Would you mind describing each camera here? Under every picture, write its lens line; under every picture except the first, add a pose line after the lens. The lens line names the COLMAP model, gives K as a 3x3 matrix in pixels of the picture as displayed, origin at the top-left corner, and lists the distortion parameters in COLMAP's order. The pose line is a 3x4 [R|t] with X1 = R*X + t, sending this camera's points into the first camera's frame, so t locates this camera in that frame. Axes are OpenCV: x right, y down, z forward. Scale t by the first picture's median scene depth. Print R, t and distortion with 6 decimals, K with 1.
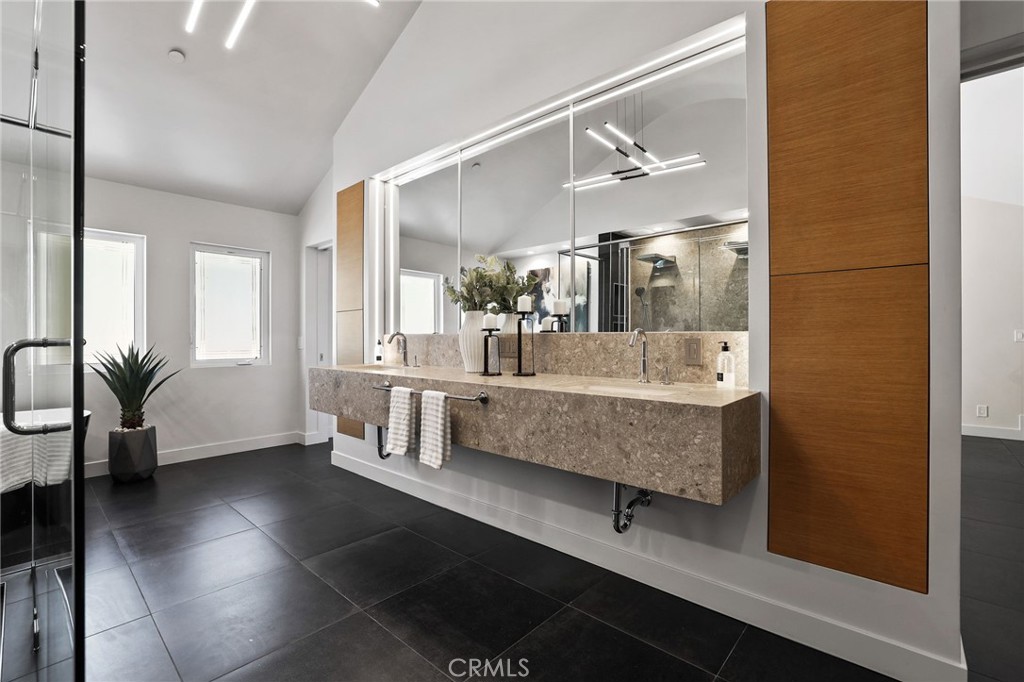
lens RADIAL K [[451.3, 0, 512.0], [0, 451.3, 341.0], [0, 0, 1]] dist [-0.048317, 0.014456]
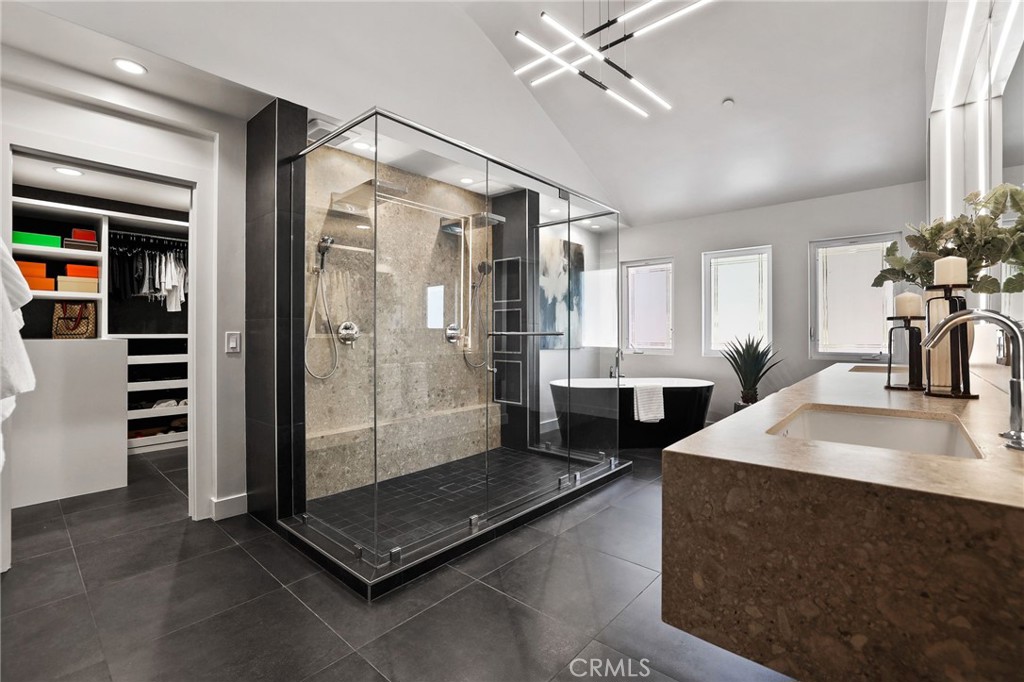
lens RADIAL K [[451.3, 0, 512.0], [0, 451.3, 341.0], [0, 0, 1]] dist [-0.048317, 0.014456]
pose [[0.004738, 0.017369, -0.999838, 0.425864], [-0.001784, 0.999848, 0.017361, -0.001443], [0.999987, 0.001701, 0.004768, 0.325946]]
